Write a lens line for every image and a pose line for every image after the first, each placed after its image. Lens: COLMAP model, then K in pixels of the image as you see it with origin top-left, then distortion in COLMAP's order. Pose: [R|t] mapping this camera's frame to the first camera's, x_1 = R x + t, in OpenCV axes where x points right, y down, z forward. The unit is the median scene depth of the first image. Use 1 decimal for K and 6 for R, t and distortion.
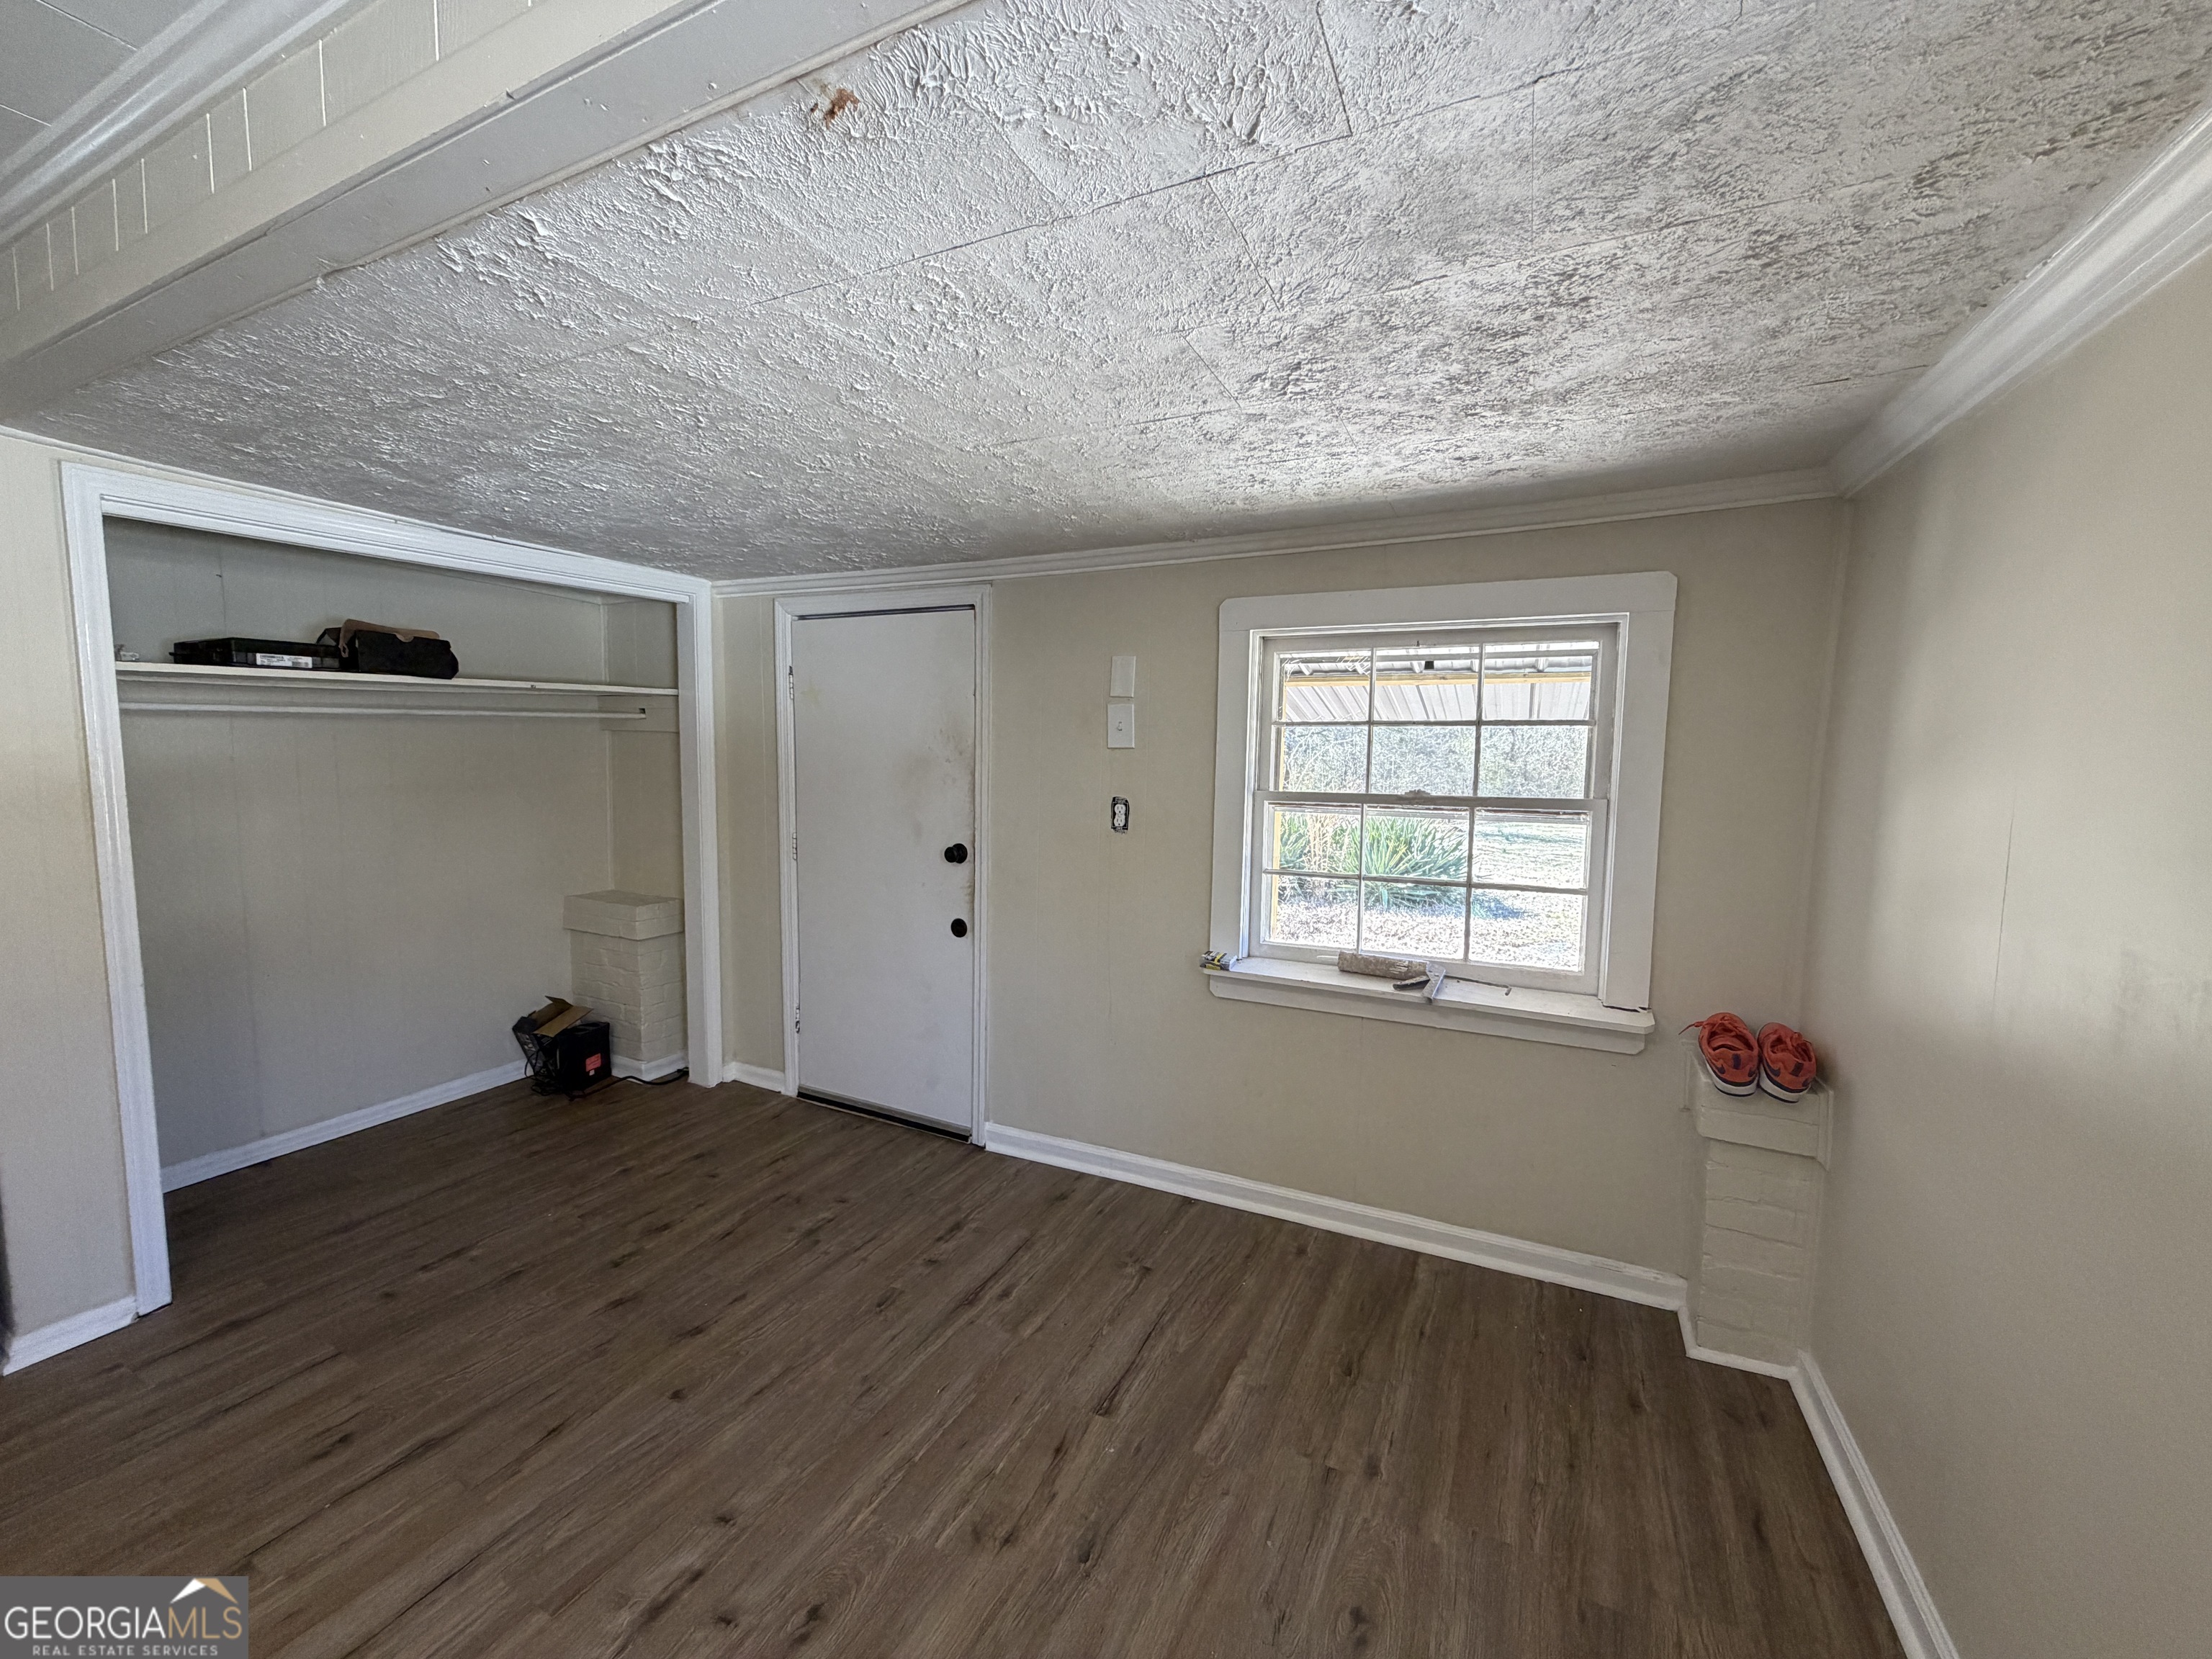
lens RADIAL K [[879.3, 0, 1103.9], [0, 879.3, 828.9], [0, 0, 1]] dist [-0.001012, 0.000332]
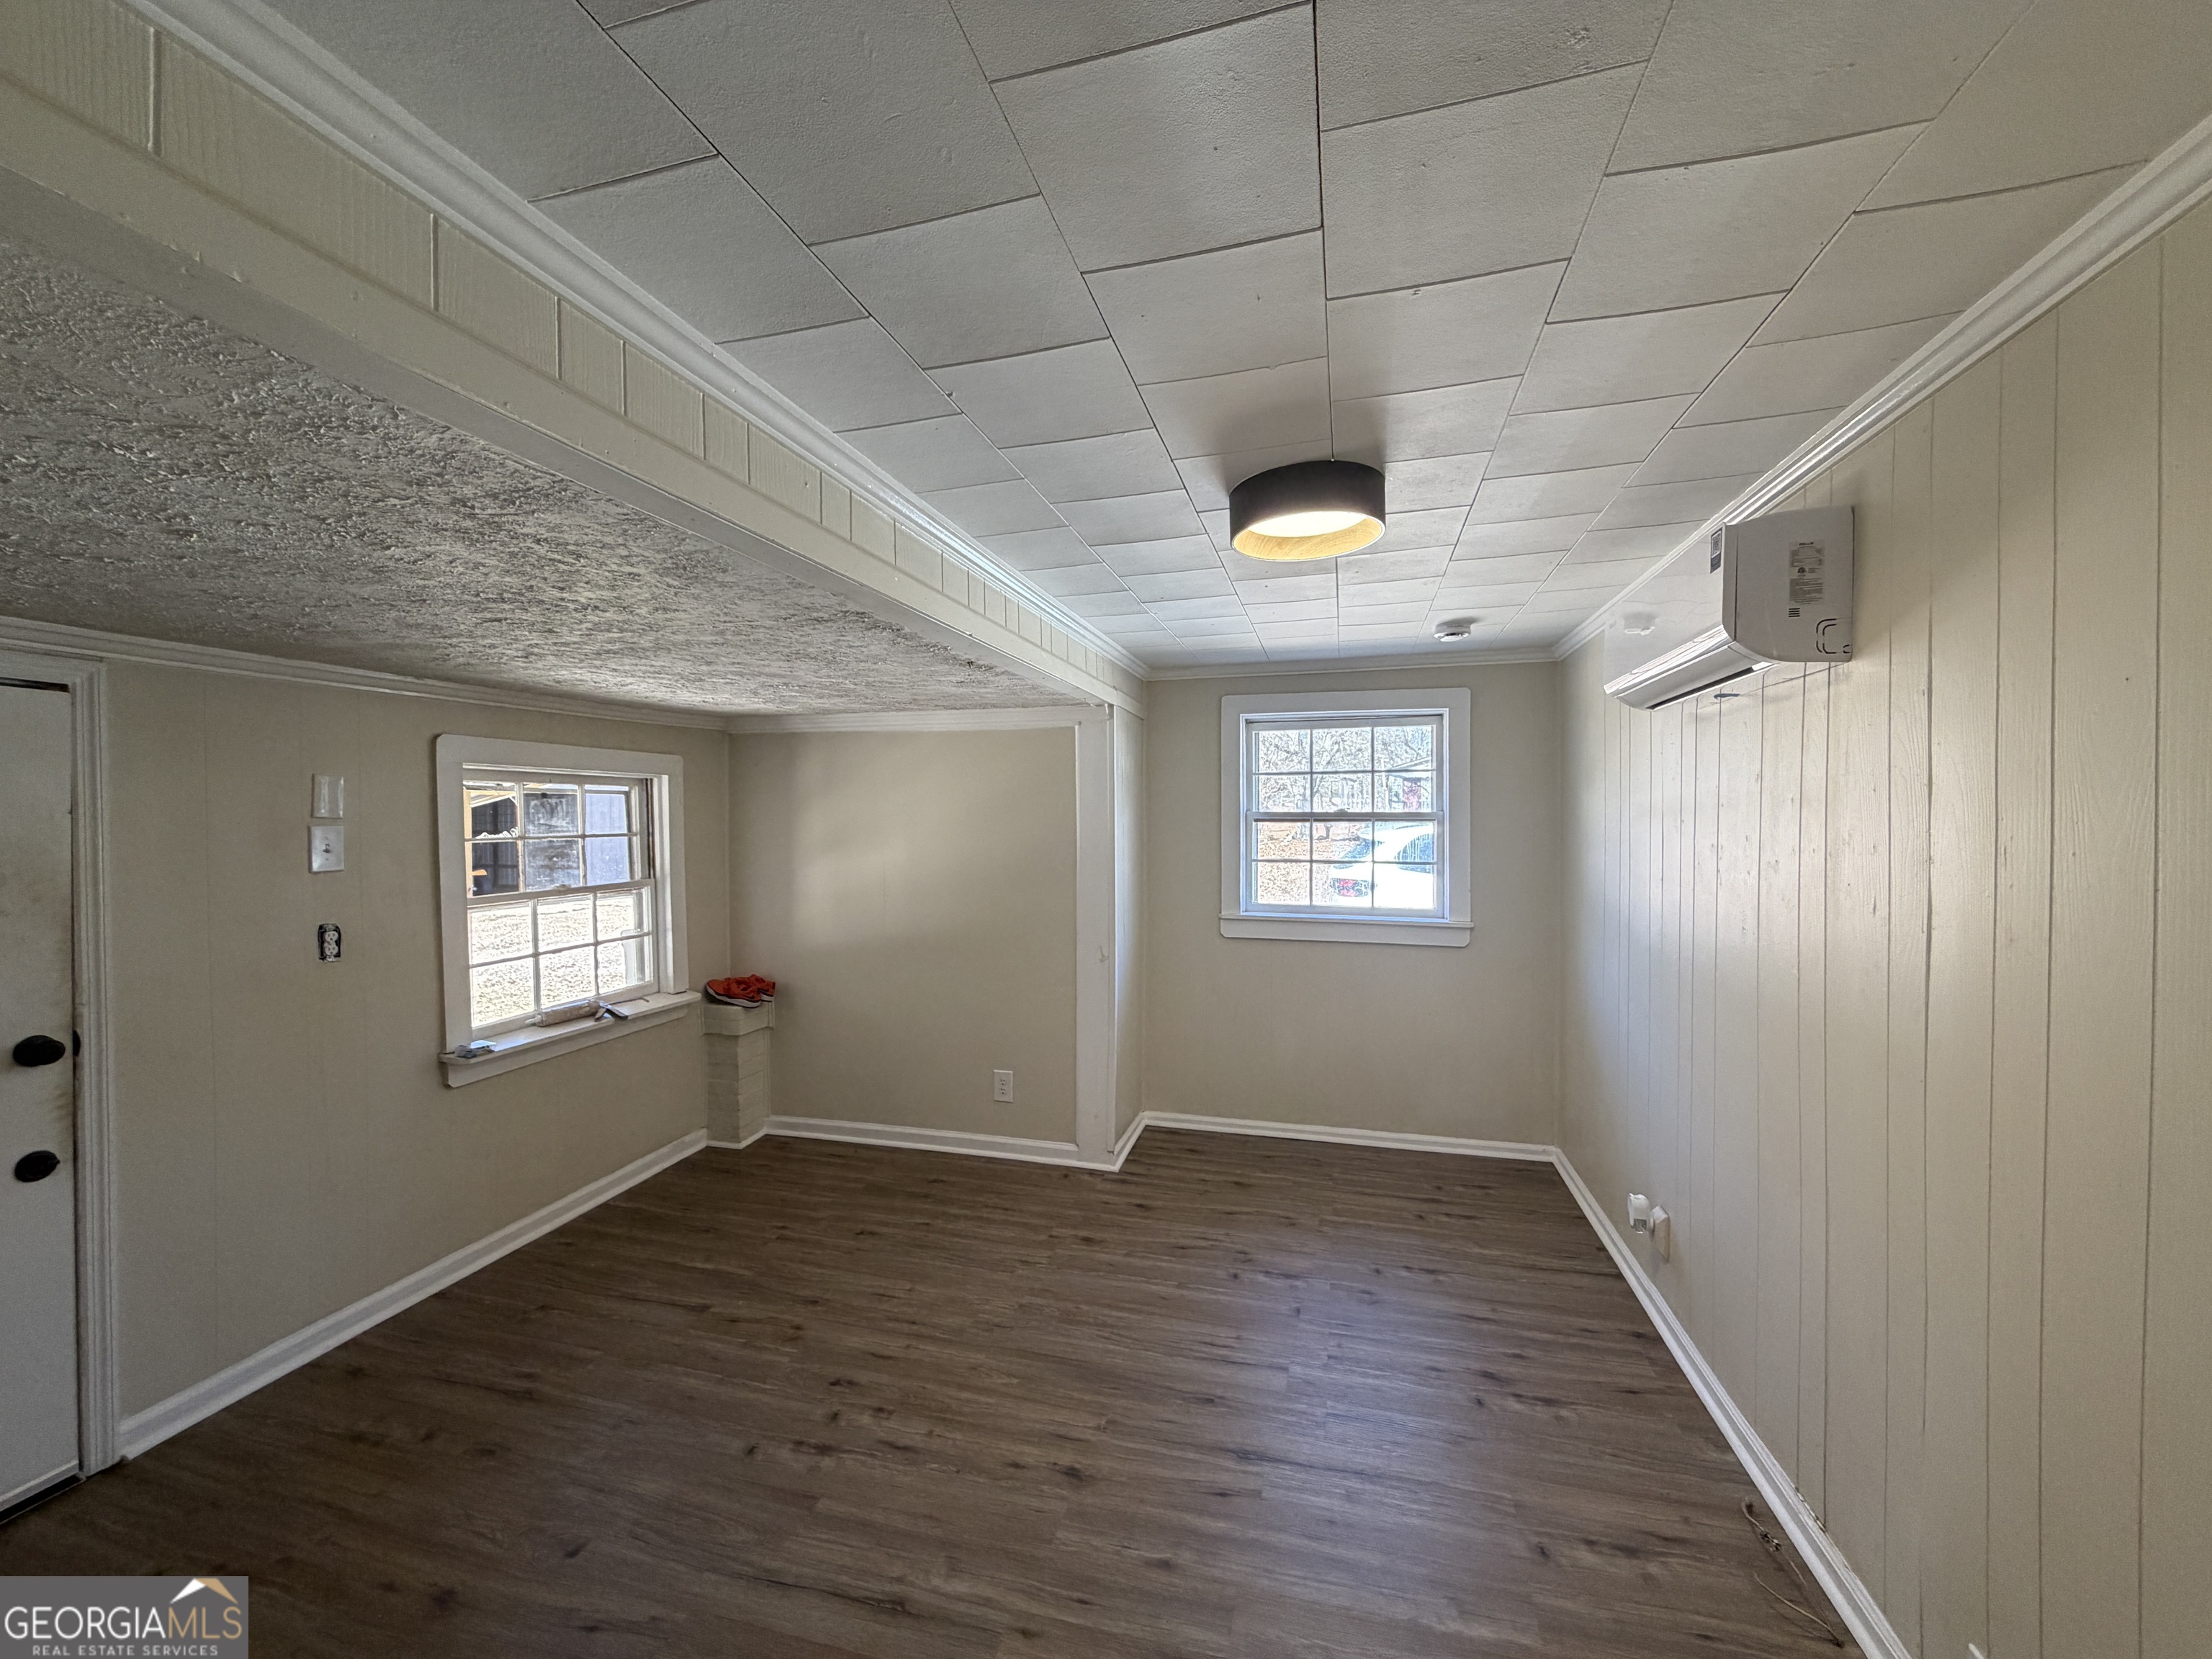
lens RADIAL K [[879.3, 0, 1103.9], [0, 879.3, 828.9], [0, 0, 1]] dist [-0.001012, 0.000332]
pose [[-0.189990, -0.026606, 0.981425, -1.215193], [0.091286, 0.994824, 0.044641, -0.119450], [-0.977533, 0.098071, -0.186578, 0.413910]]
